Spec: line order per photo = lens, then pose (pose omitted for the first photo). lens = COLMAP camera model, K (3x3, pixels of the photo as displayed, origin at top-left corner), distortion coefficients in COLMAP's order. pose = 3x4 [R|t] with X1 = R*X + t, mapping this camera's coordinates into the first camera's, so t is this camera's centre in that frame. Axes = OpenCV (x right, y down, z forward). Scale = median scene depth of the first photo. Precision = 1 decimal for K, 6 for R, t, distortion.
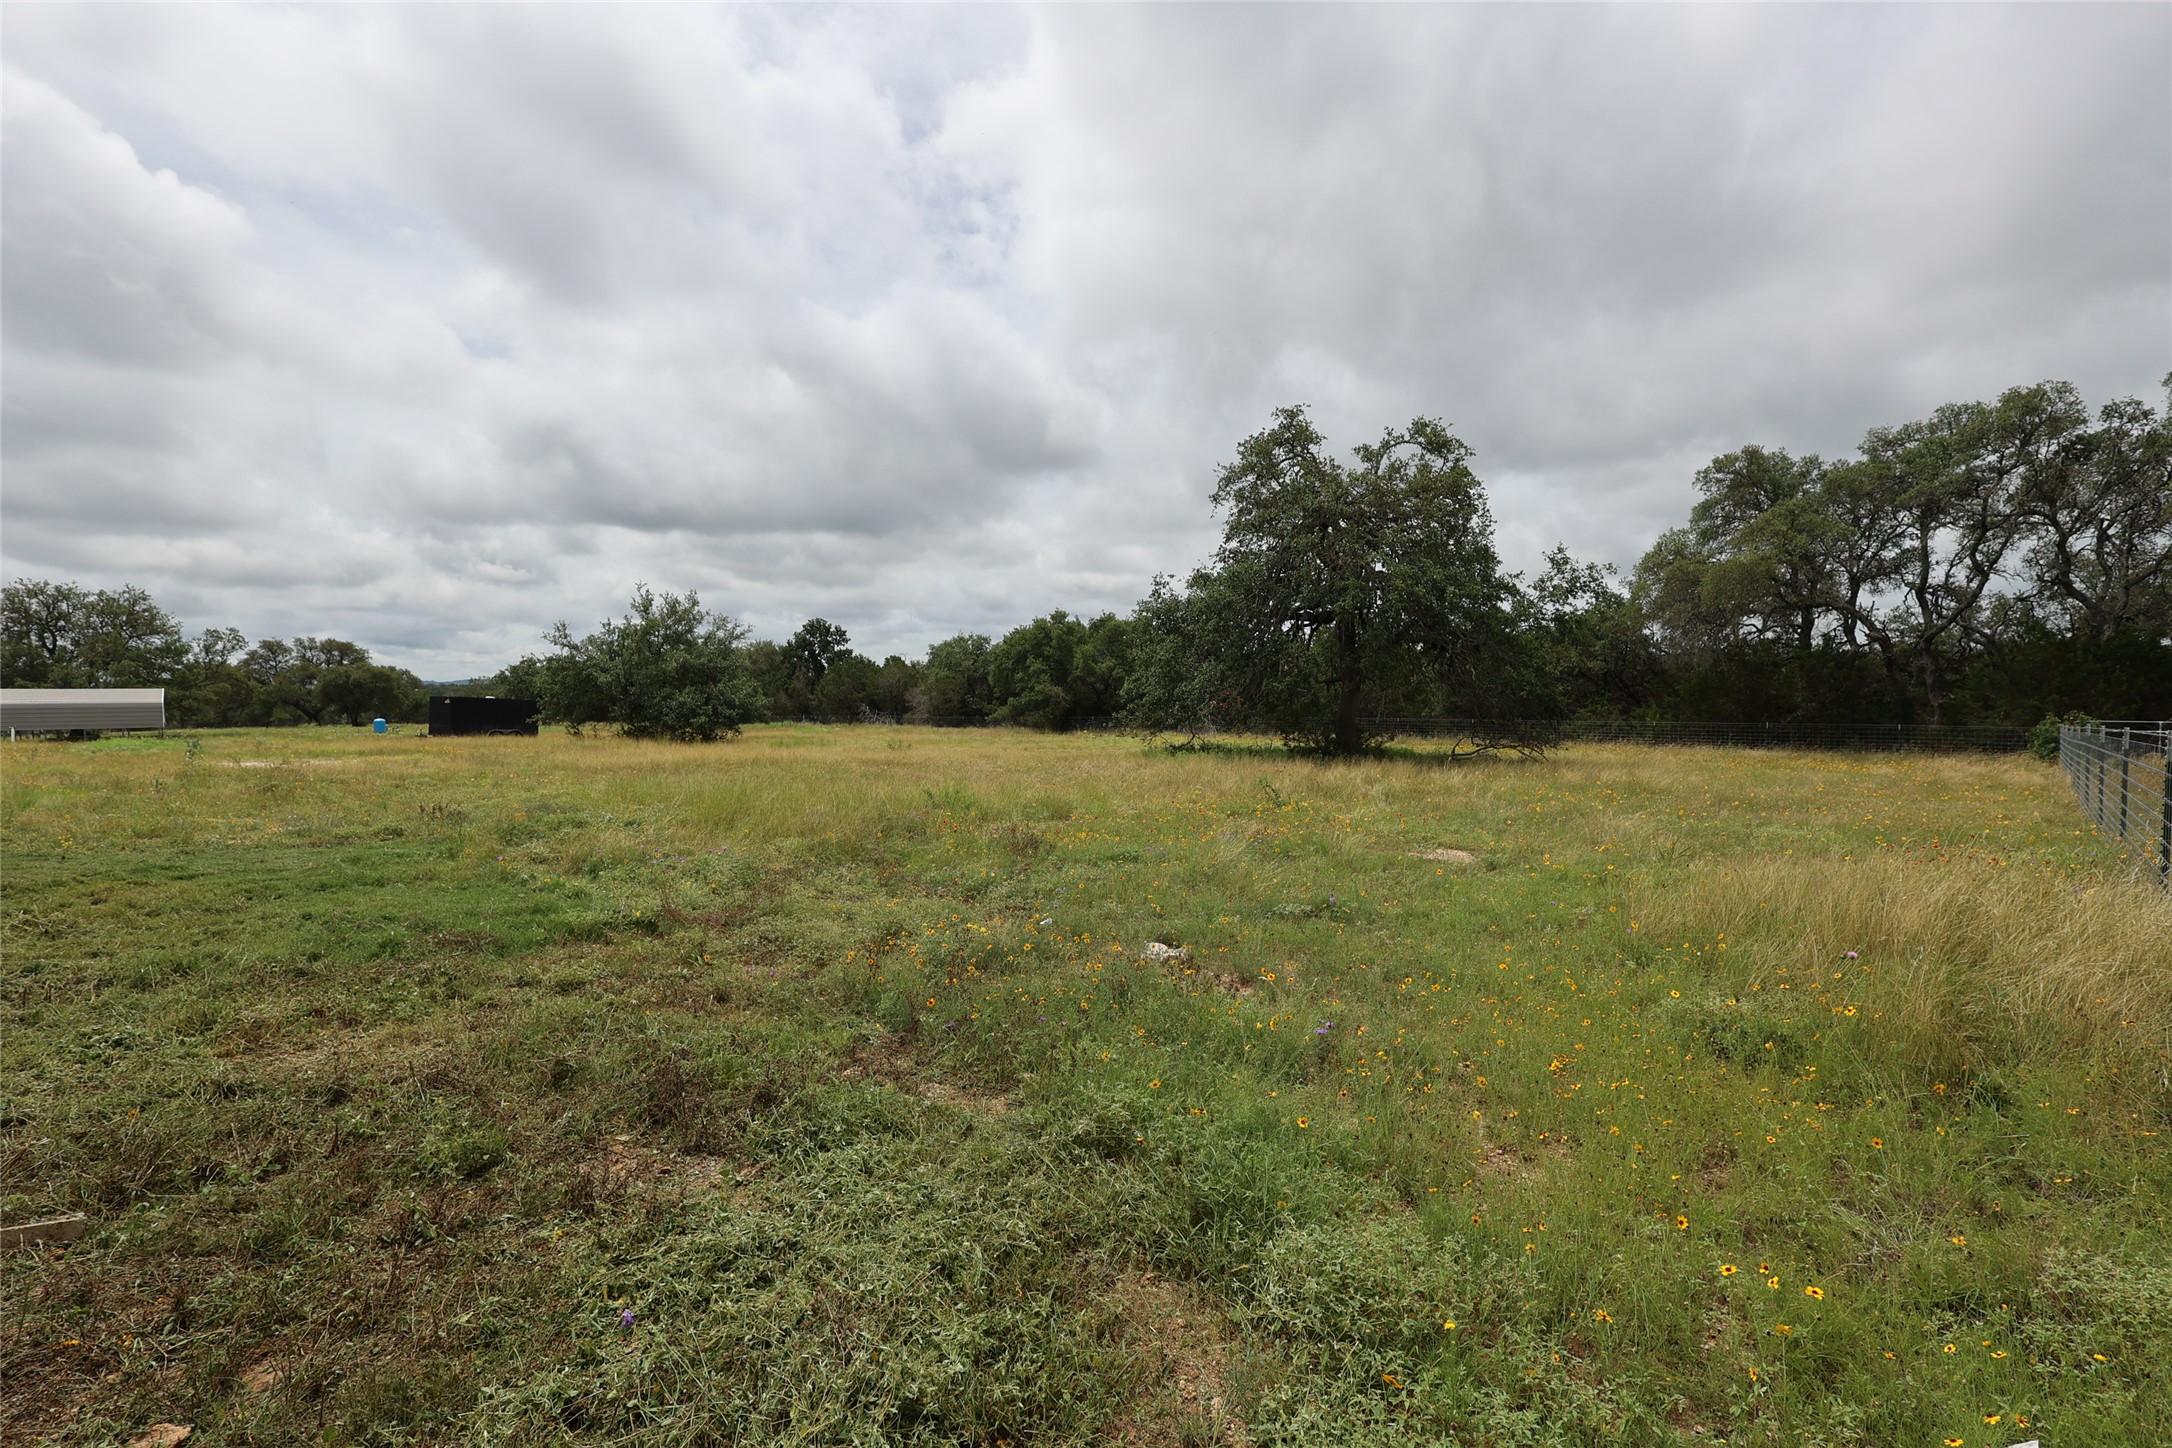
lens RADIAL K [[1027.6, 0, 1086.0], [0, 1027.6, 724.0], [0, 0, 1]] dist [-0.002297, 0.000783]
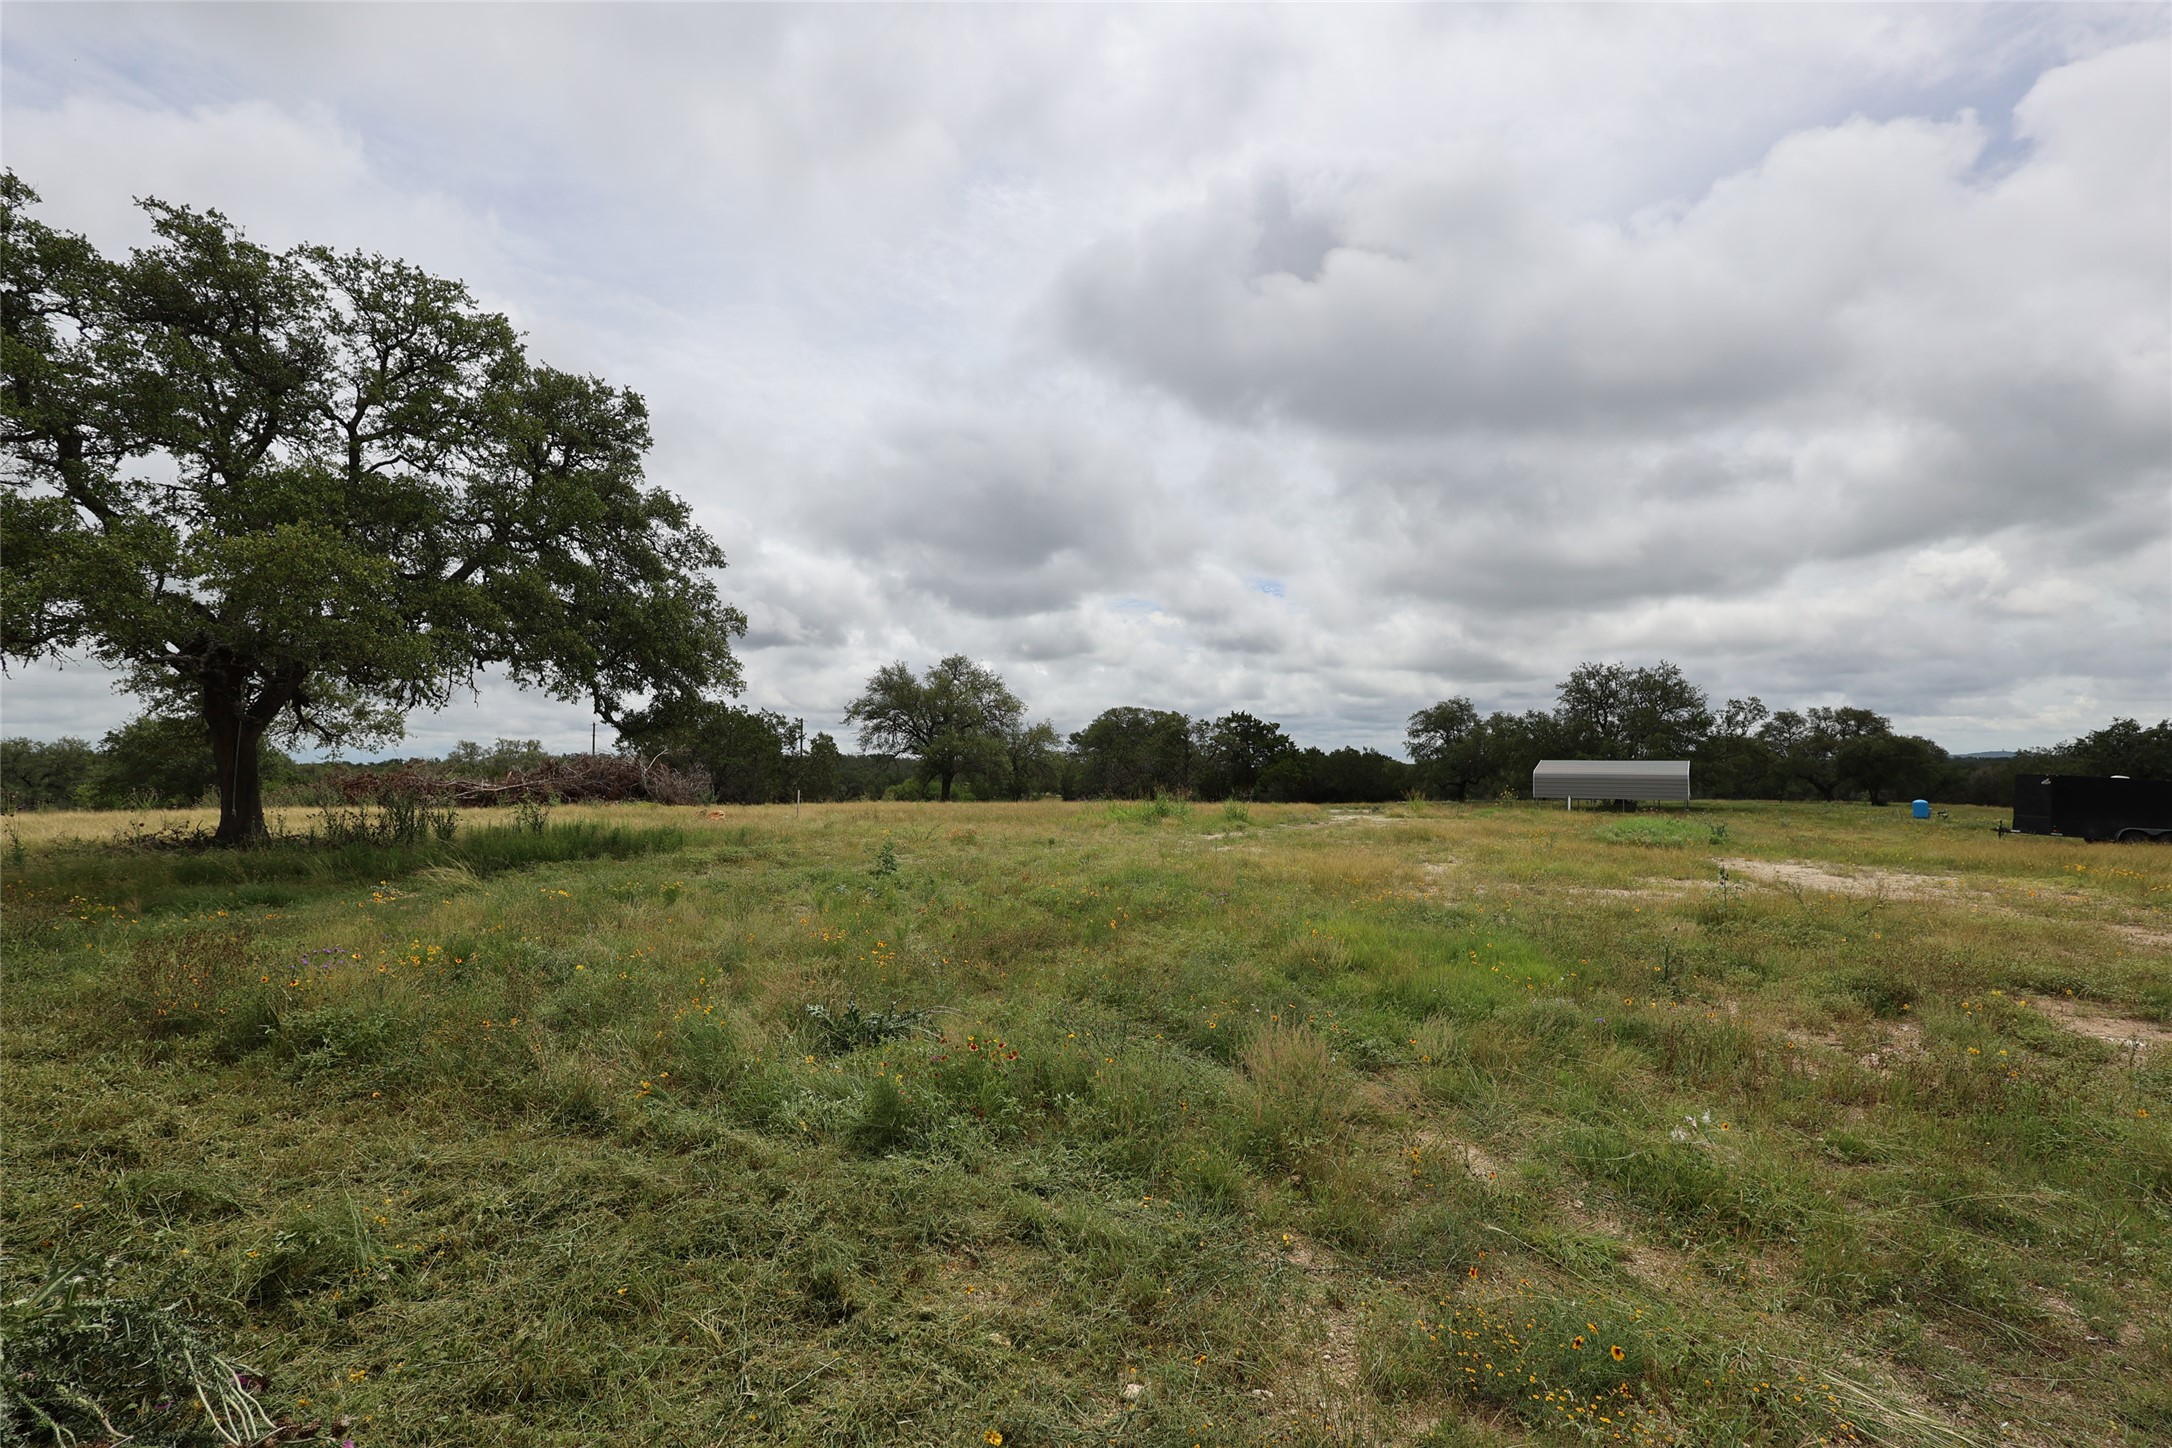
lens RADIAL K [[1027.6, 0, 1086.0], [0, 1027.6, 724.0], [0, 0, 1]] dist [-0.002297, 0.000783]
pose [[0.307110, -0.030268, -0.951193, -0.081329], [-0.038094, 0.998302, -0.044067, -0.002025], [0.950911, 0.049768, 0.305436, 0.084364]]
